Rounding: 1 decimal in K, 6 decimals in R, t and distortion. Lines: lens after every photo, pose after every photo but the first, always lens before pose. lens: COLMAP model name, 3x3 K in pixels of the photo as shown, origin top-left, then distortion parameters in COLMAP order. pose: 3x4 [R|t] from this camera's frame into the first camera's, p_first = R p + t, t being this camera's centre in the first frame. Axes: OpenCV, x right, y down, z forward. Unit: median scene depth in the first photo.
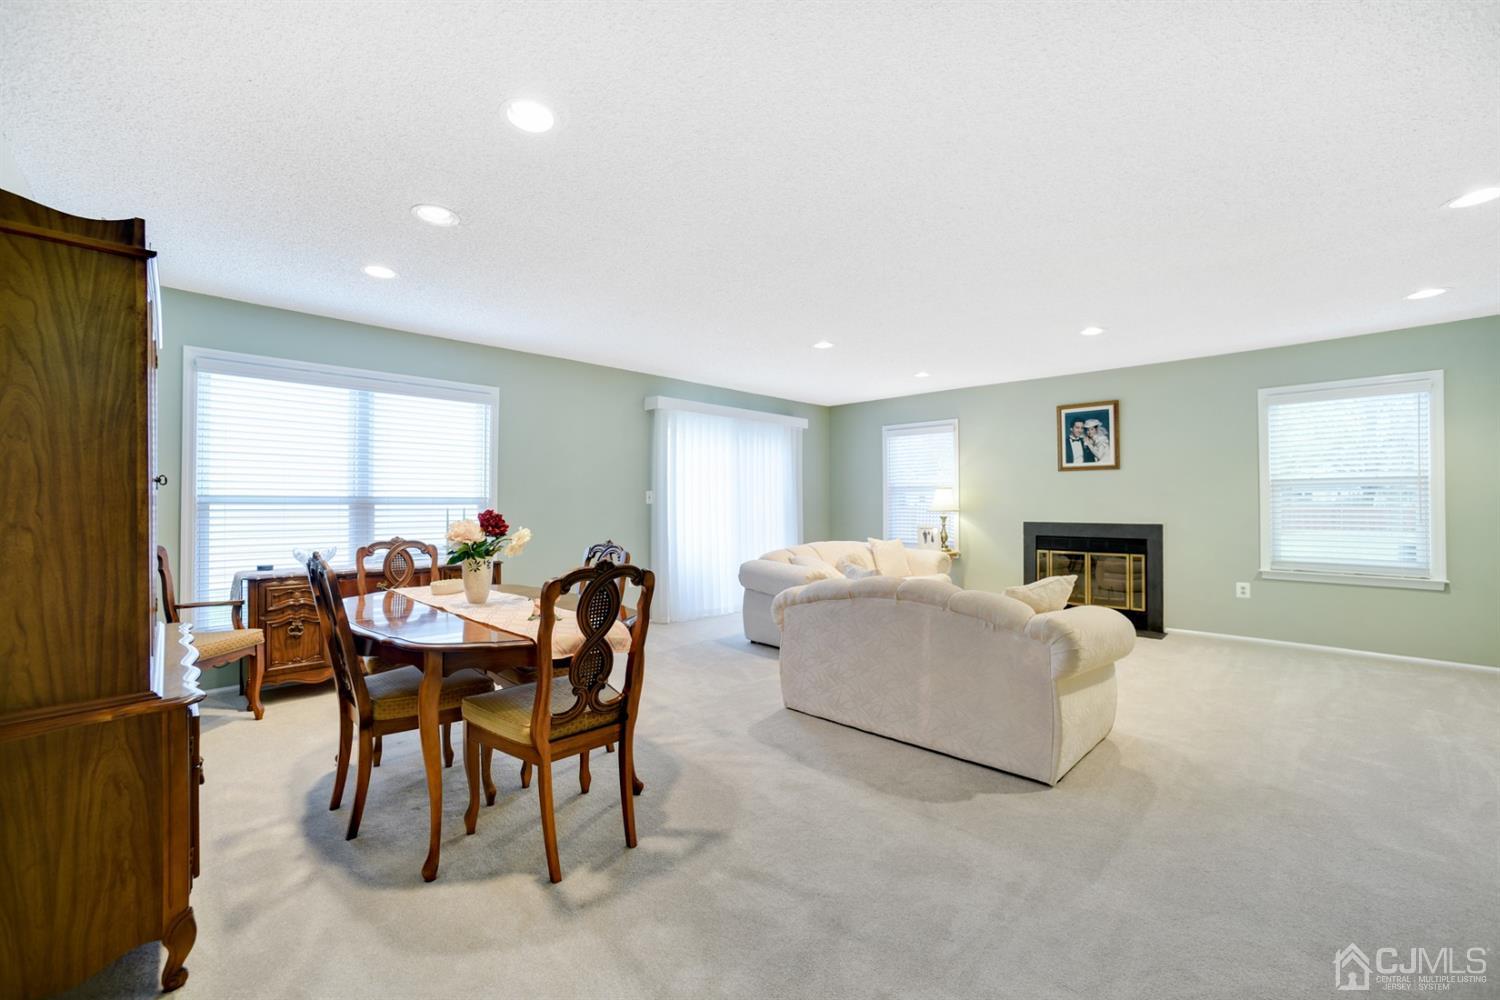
lens RADIAL K [[610.7, 0, 755.5], [0, 610.7, 496.0], [0, 0, 1]] dist [-0.017426, 0.004886]
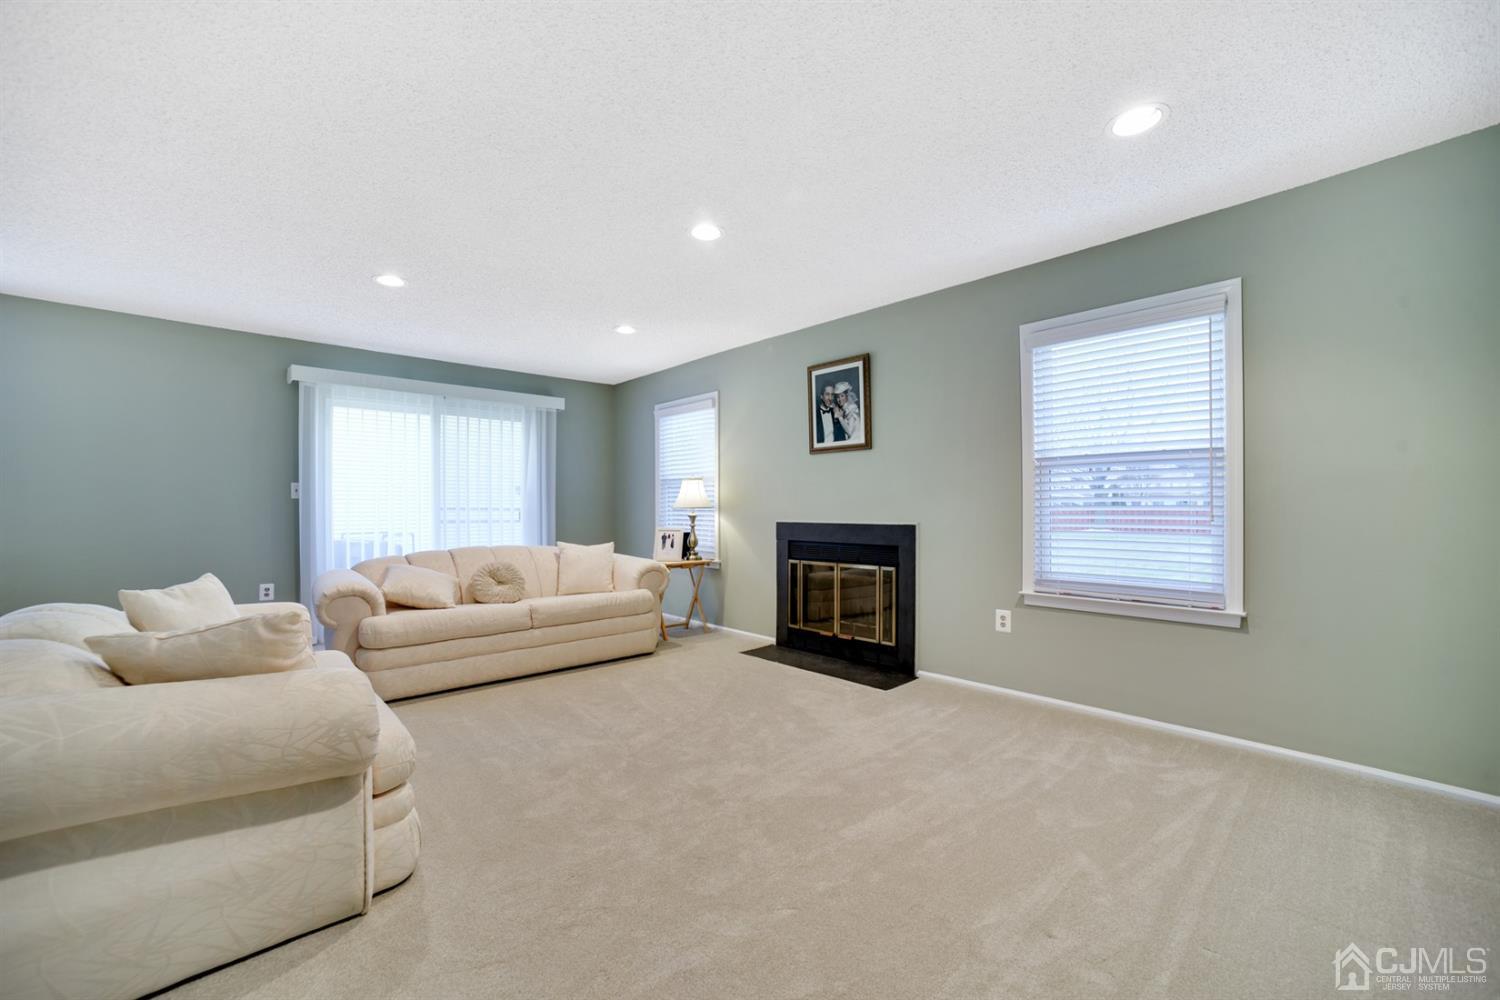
lens RADIAL K [[610.7, 0, 749.2], [0, 610.7, 505.7], [0, 0, 1]] dist [-0.017426, 0.004886]
pose [[0.996405, -0.000915, -0.084715, 0.500863], [0.001432, 0.999981, 0.006043, 0.018516], [0.084708, -0.006143, 0.996387, 0.253423]]
